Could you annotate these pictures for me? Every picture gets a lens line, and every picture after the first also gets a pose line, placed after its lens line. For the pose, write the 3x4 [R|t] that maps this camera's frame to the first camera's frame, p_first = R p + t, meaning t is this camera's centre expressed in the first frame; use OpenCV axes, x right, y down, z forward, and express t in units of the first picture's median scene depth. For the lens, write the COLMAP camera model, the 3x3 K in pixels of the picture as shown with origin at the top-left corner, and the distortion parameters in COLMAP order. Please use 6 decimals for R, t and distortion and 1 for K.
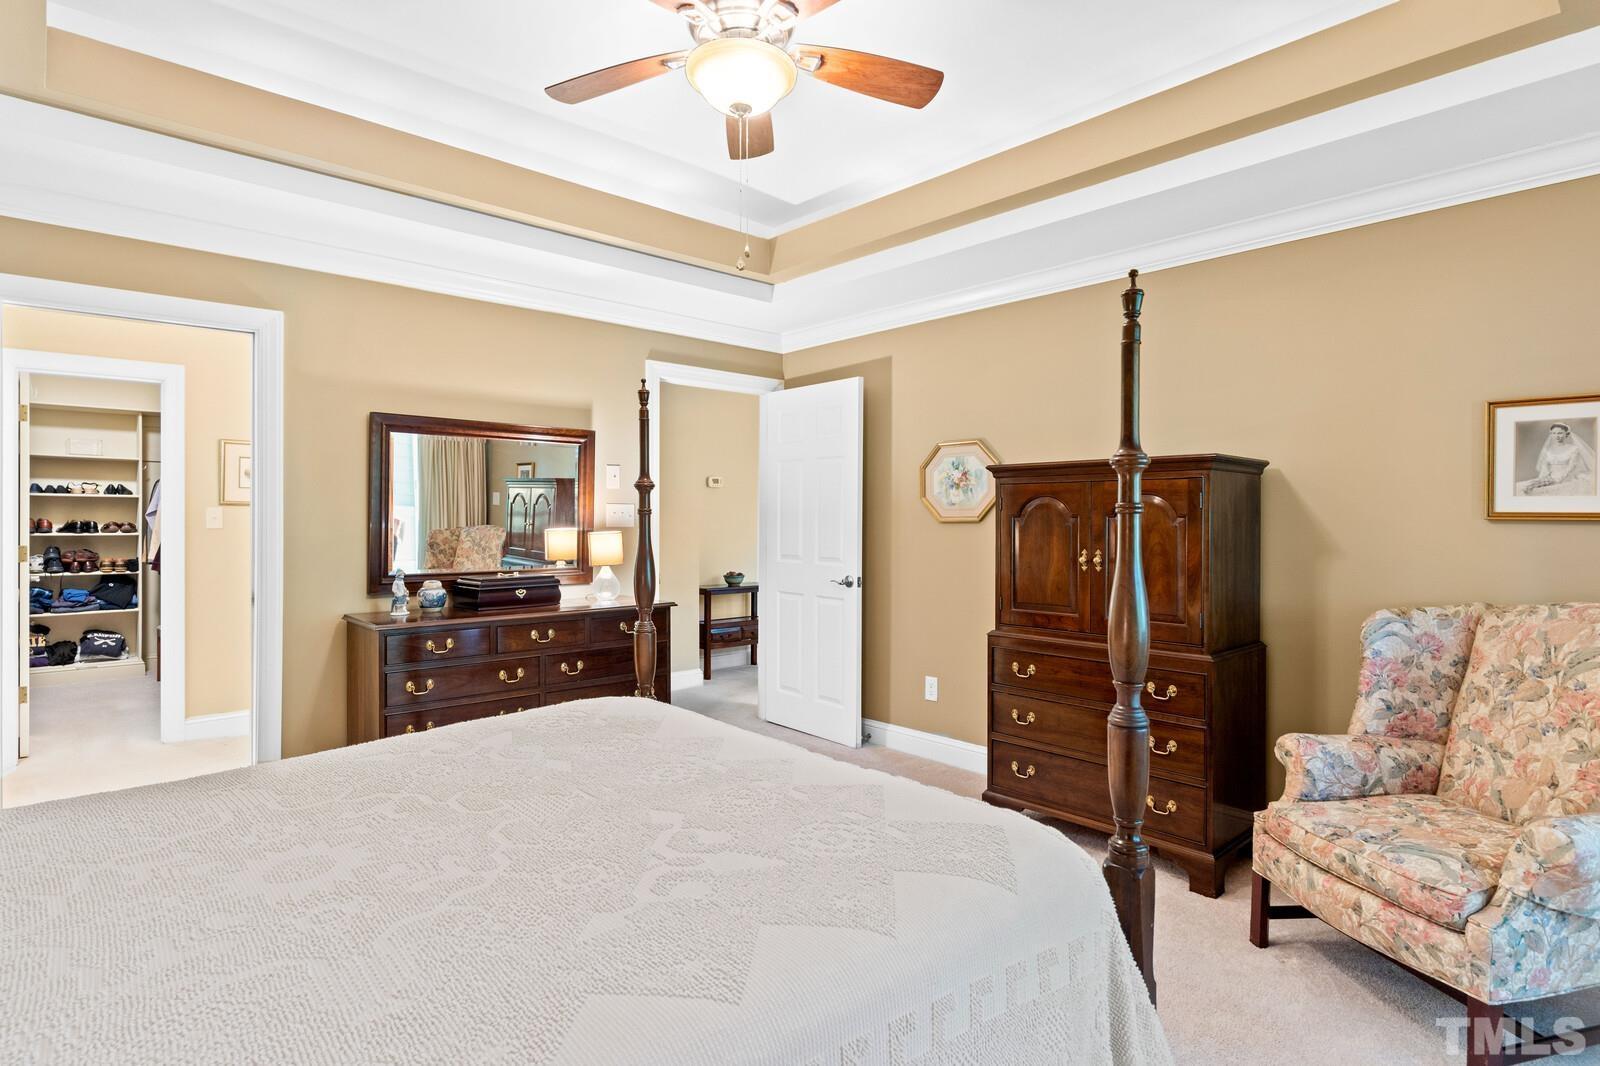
lens RADIAL K [[853.5, 0, 806.8], [0, 853.5, 518.4], [0, 0, 1]] dist [0.001767, 0.001040]
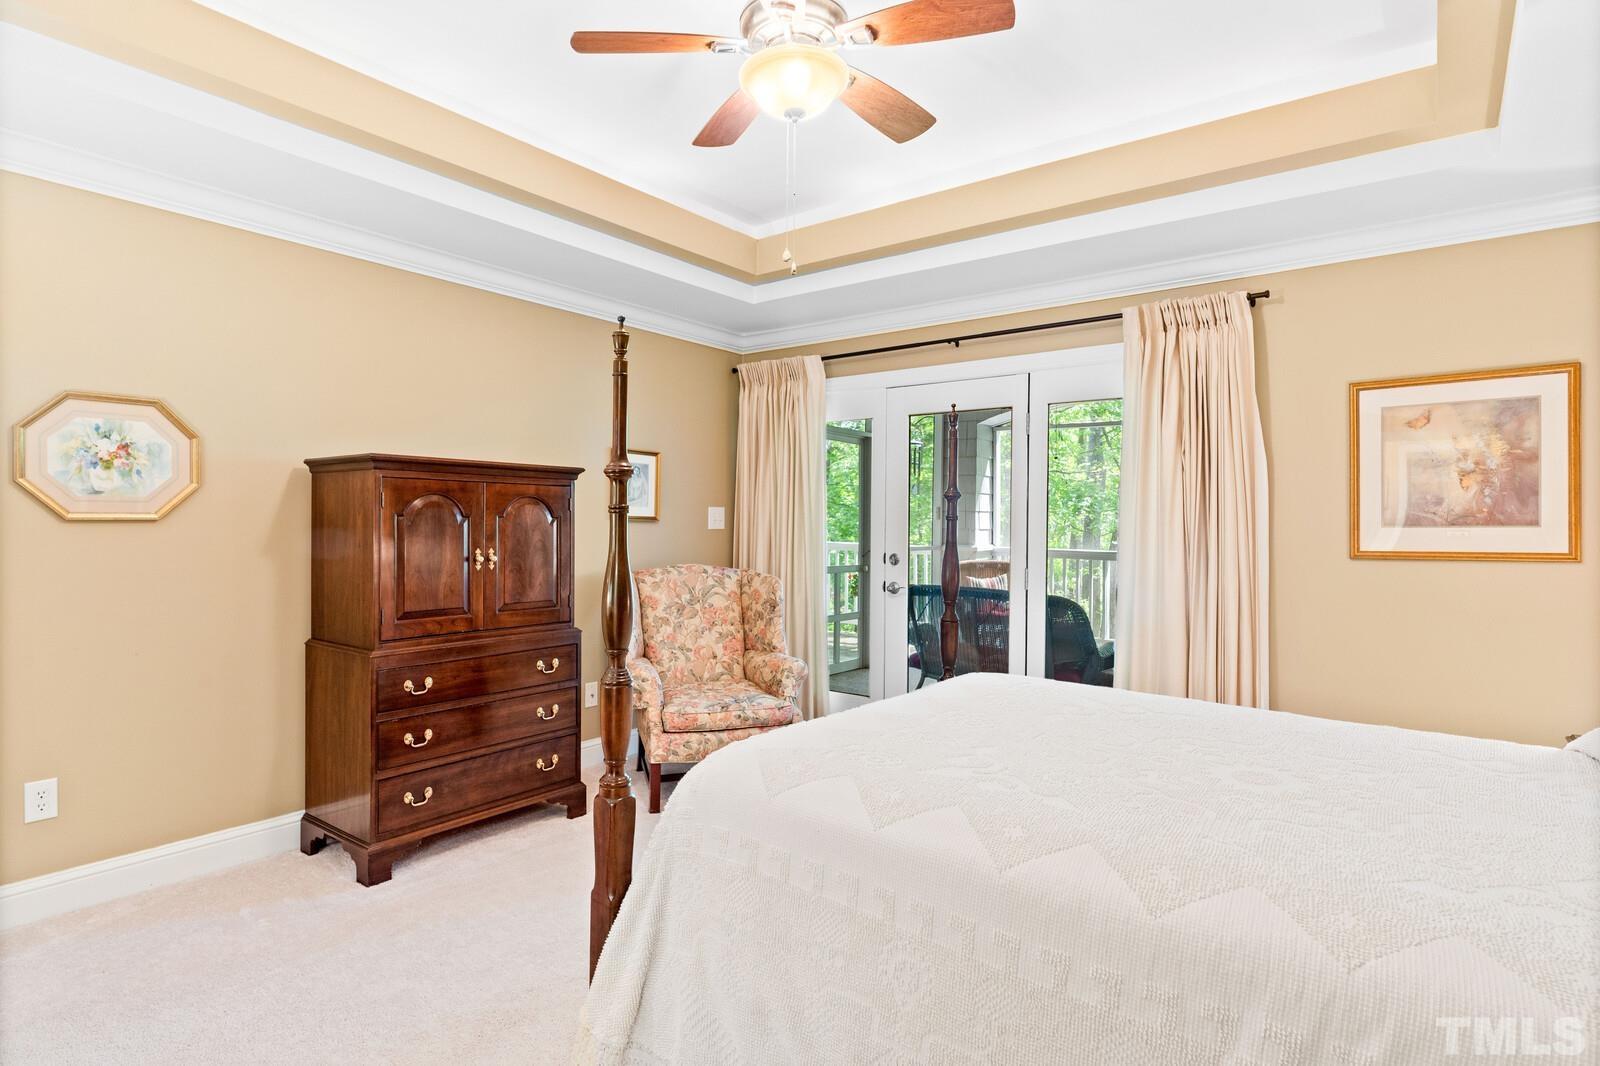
lens RADIAL K [[853.5, 0, 800.1], [0, 853.5, 532.0], [0, 0, 1]] dist [0.001767, 0.001040]
pose [[-0.186259, -0.014121, 0.982399, -0.708974], [-0.007858, 0.999886, 0.012883, 0.000643], [-0.982469, -0.005320, -0.186349, 0.781448]]
